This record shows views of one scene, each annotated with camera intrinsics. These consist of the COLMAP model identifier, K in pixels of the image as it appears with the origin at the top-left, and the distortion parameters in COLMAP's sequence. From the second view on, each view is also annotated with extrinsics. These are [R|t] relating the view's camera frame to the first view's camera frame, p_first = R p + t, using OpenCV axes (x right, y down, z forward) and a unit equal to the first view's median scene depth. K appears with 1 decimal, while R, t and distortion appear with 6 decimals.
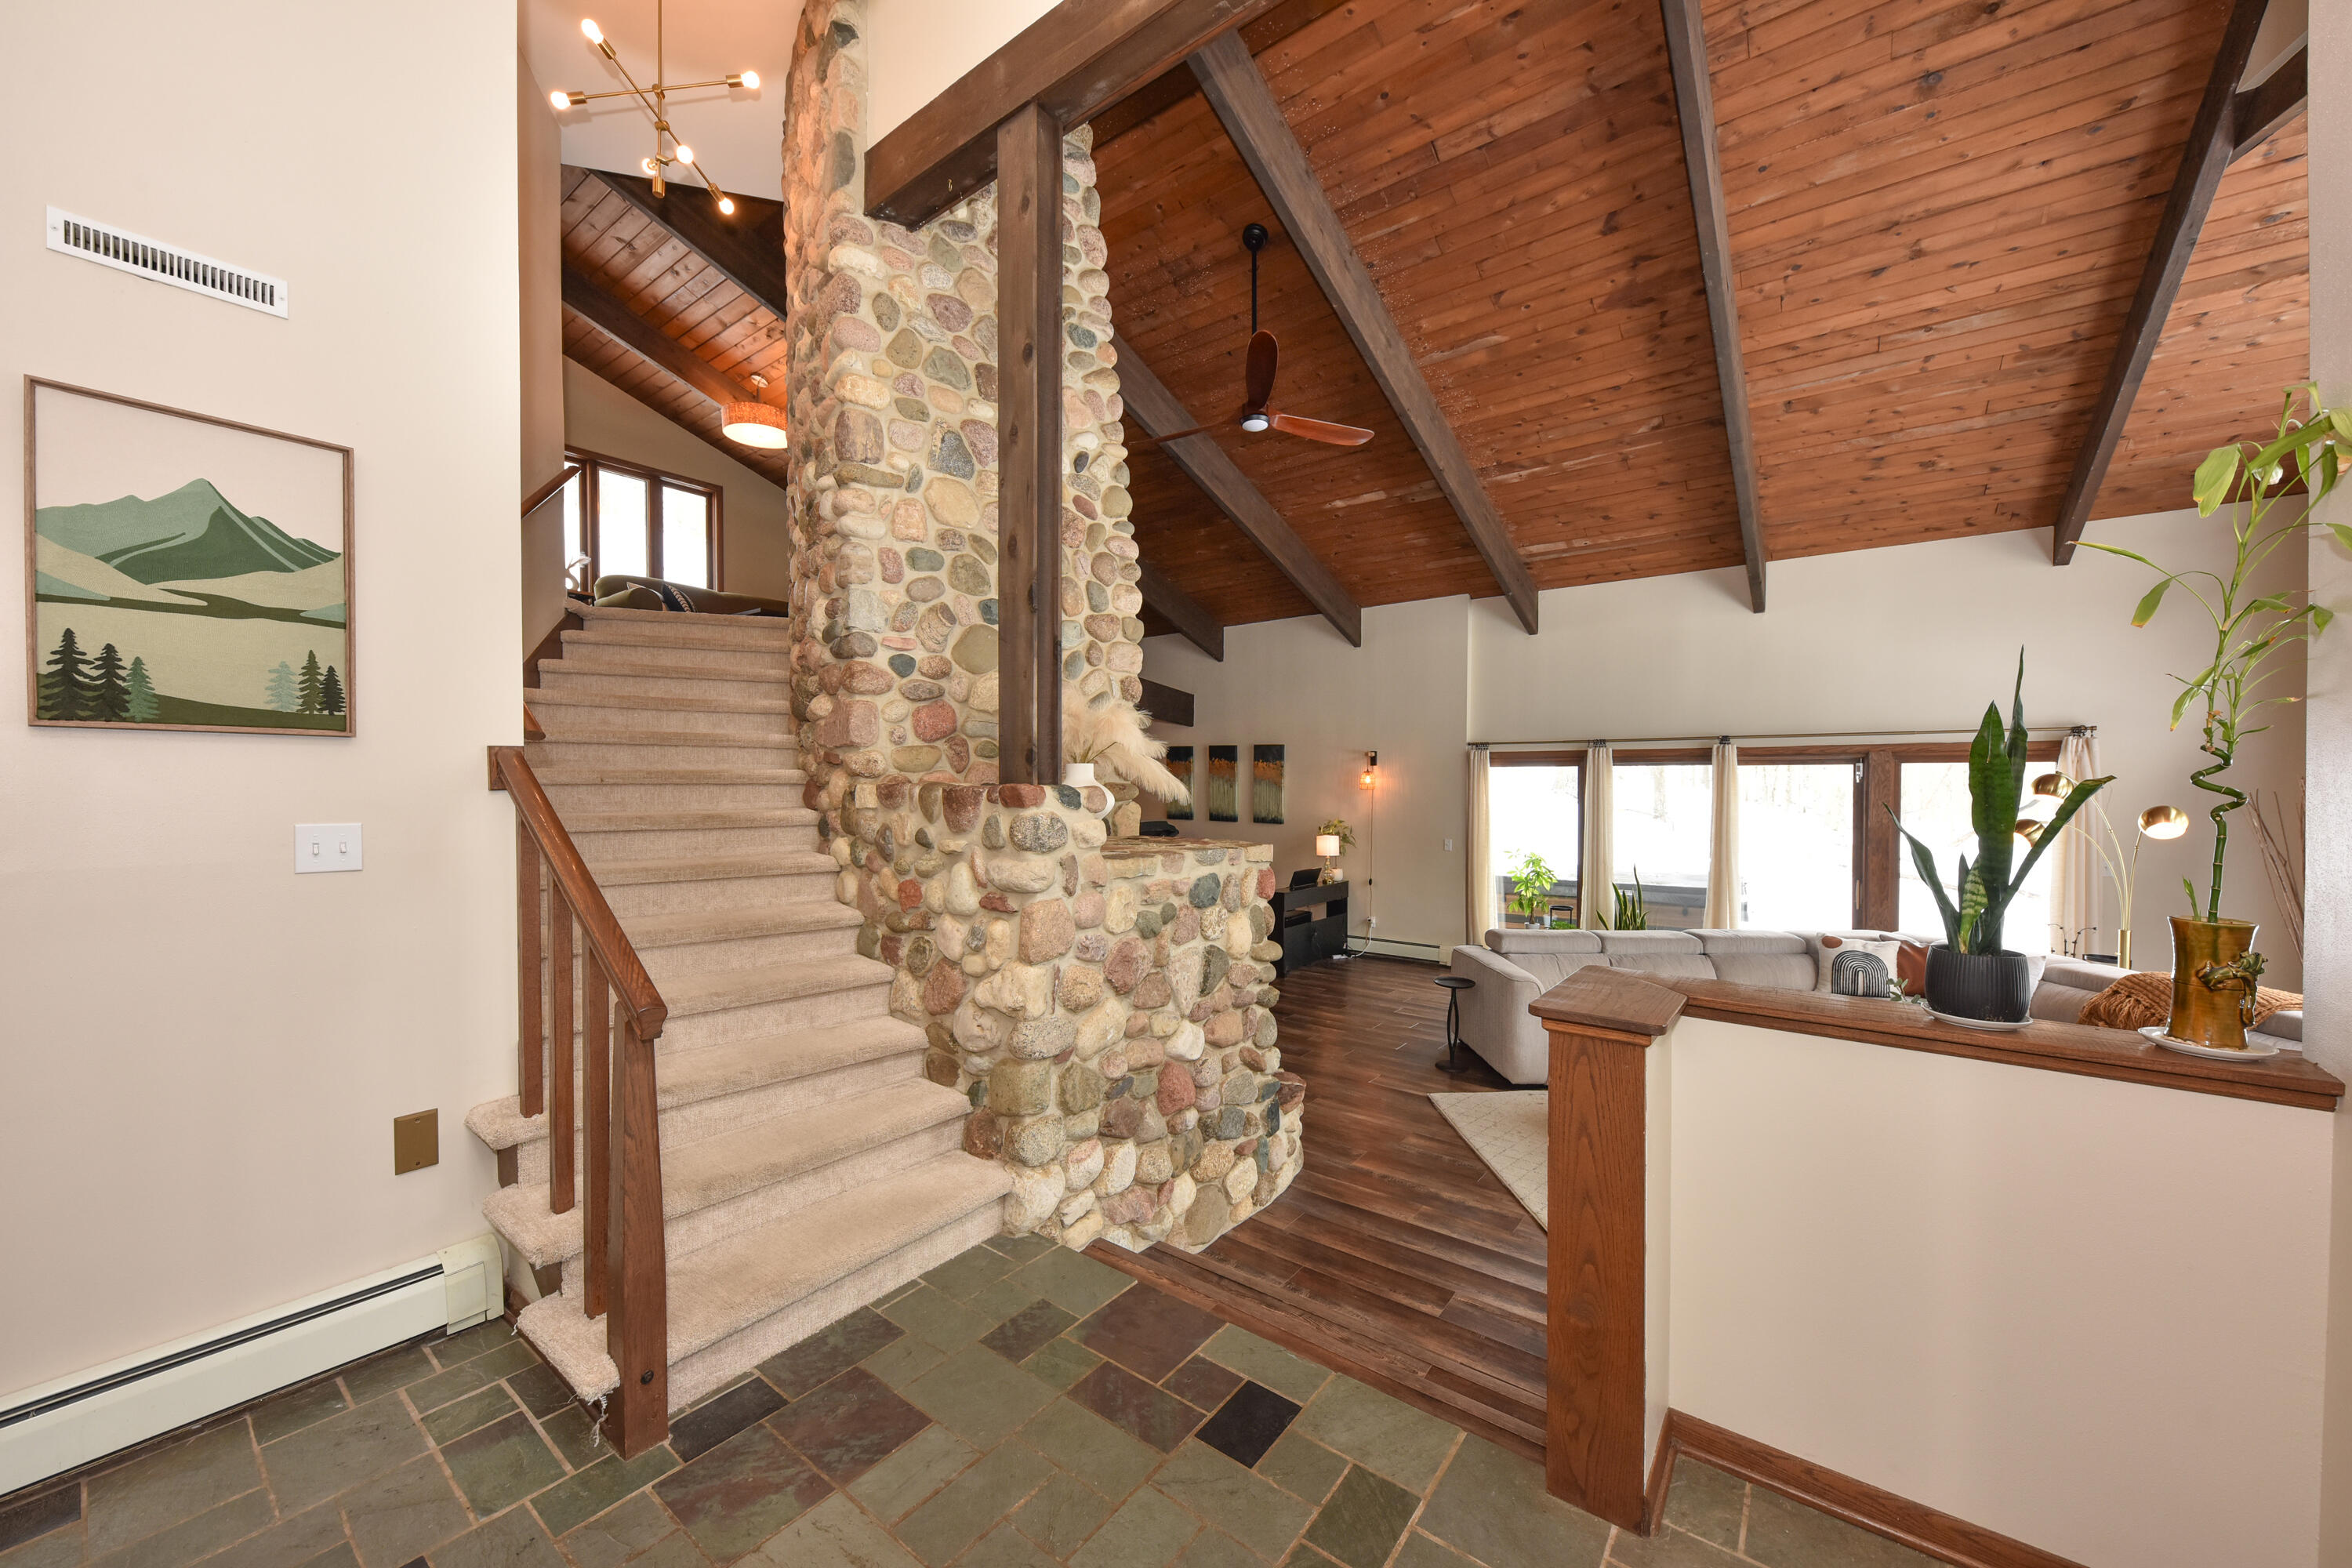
lens RADIAL K [[875.2, 0, 1176.0], [0, 875.2, 784.0], [0, 0, 1]] dist [0.024155, -0.000120]
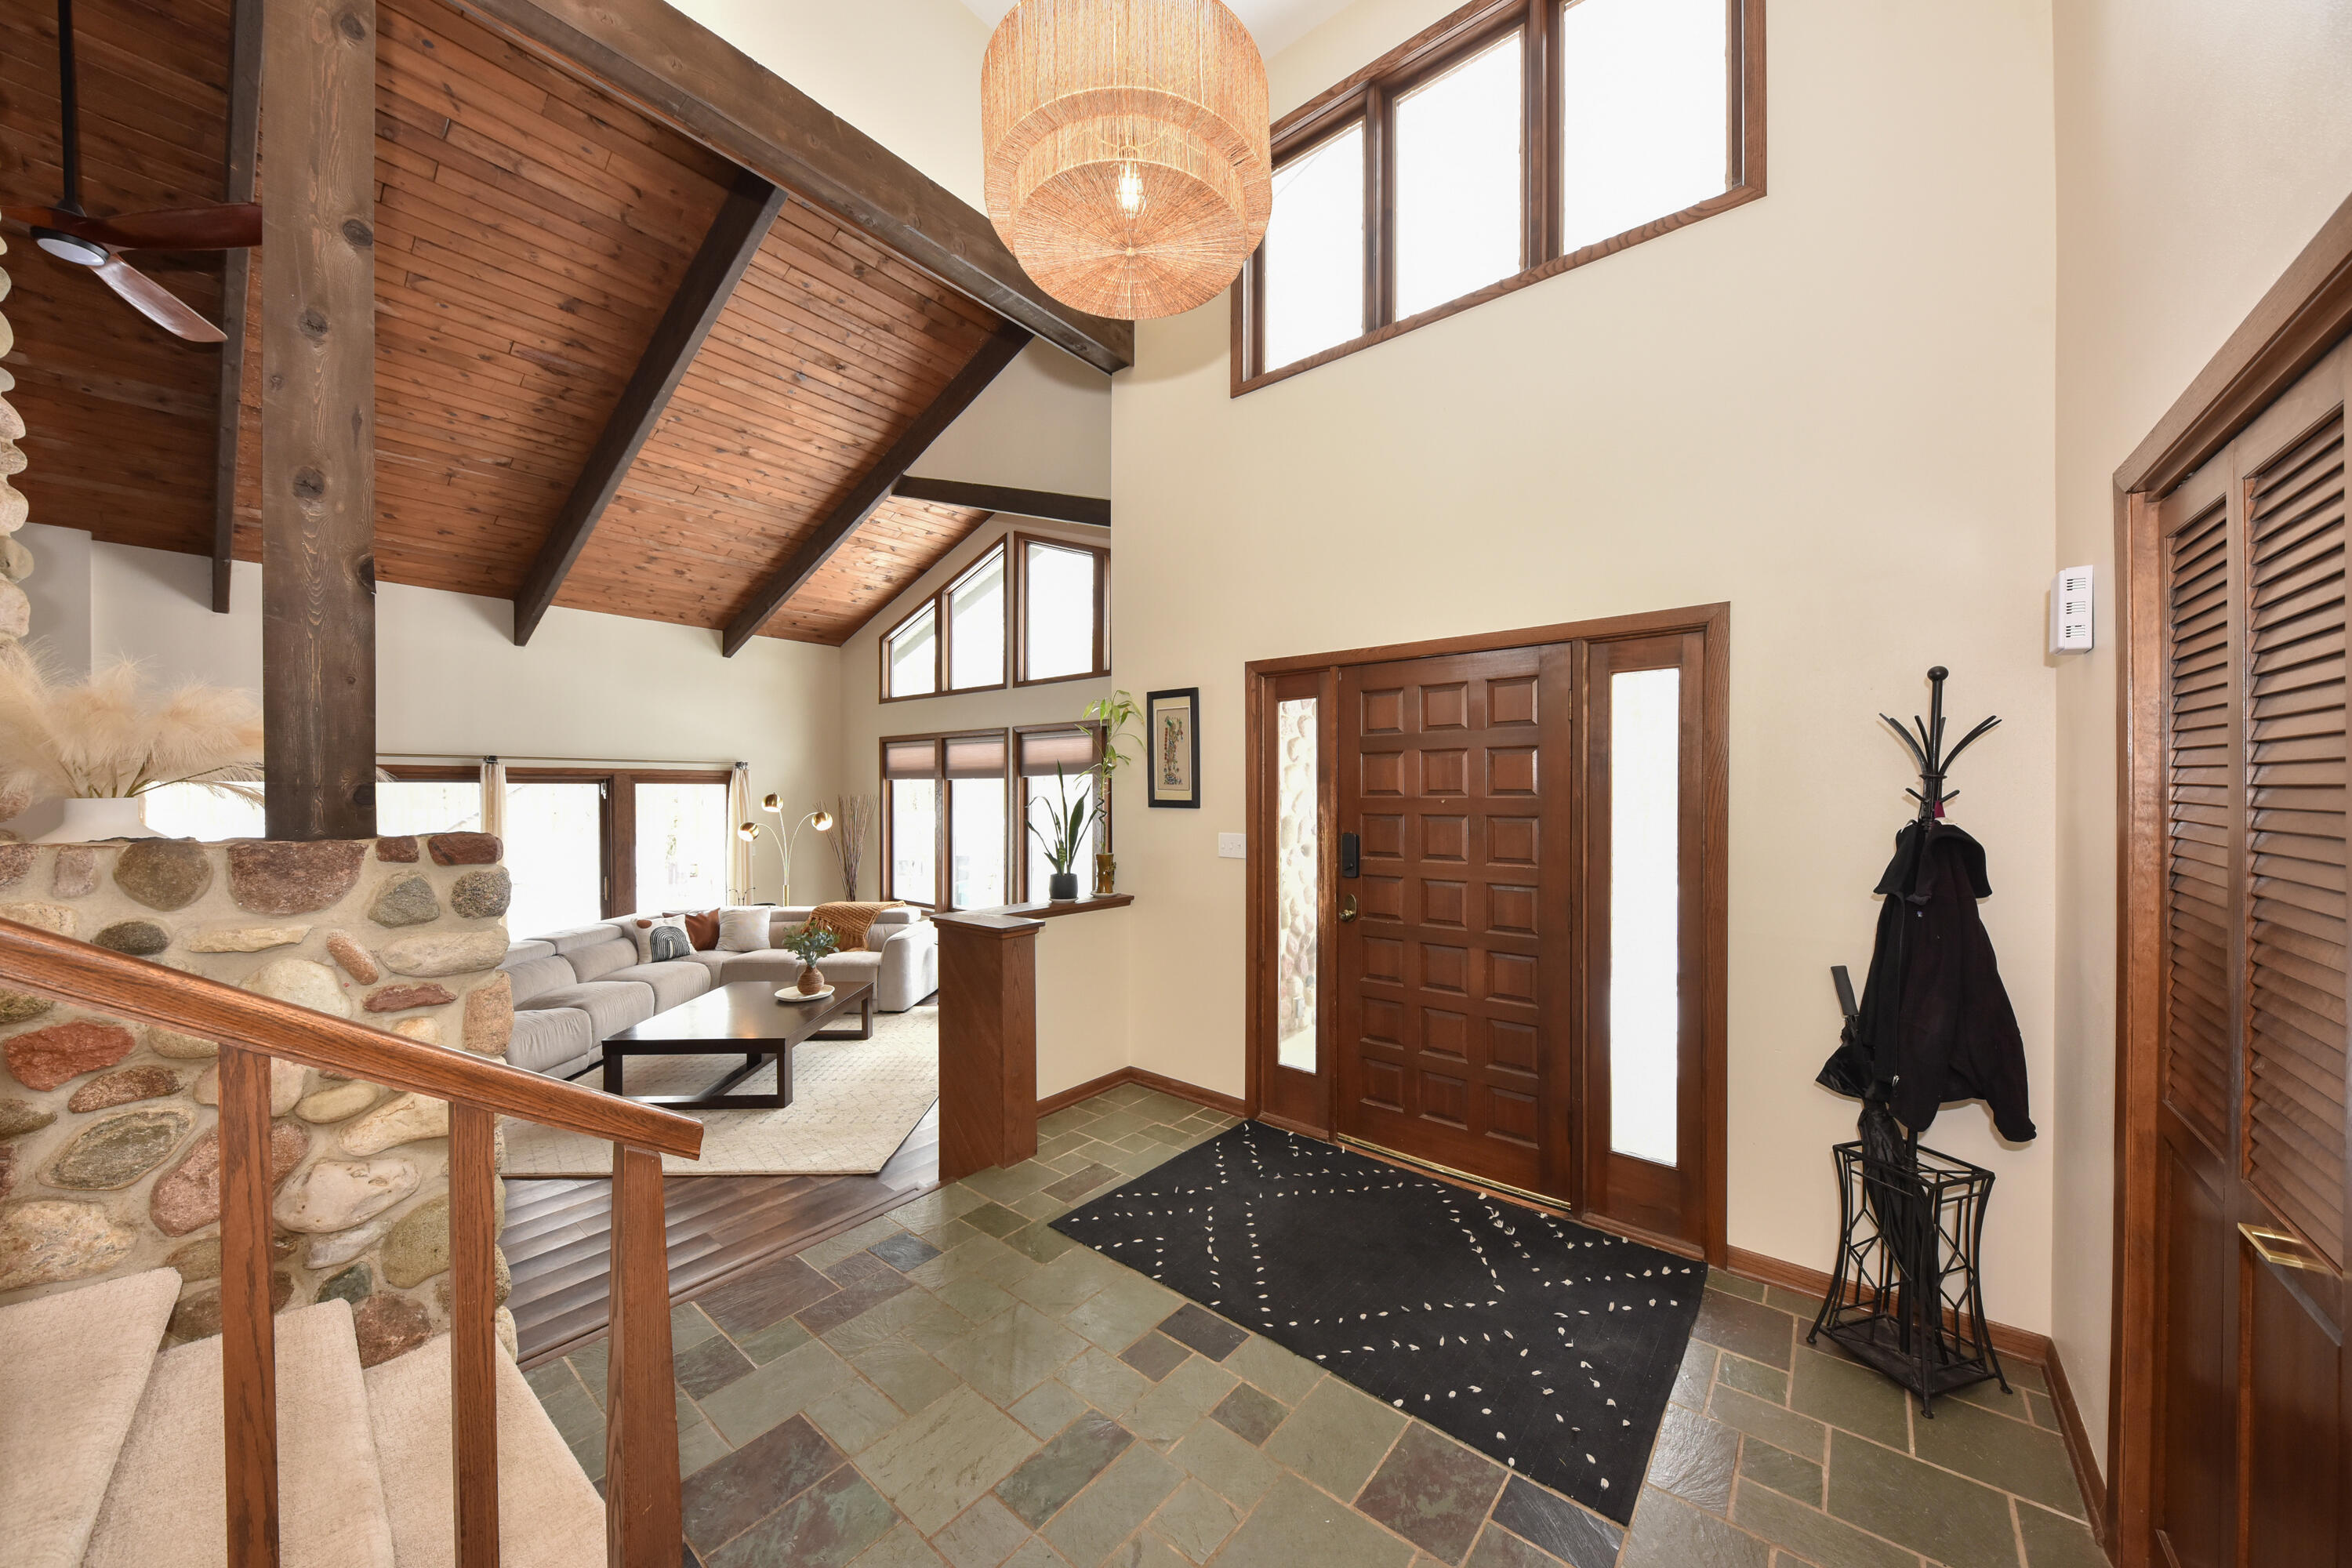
lens RADIAL K [[814.1, 0, 1176.0], [0, 814.1, 784.0], [0, 0, 1]] dist [-0.000715, -0.000035]
pose [[0.061852, 0.004242, 0.998076, -0.386484], [0.004704, 0.999979, -0.004541, -0.016170], [-0.998074, 0.004975, 0.061830, 0.145653]]
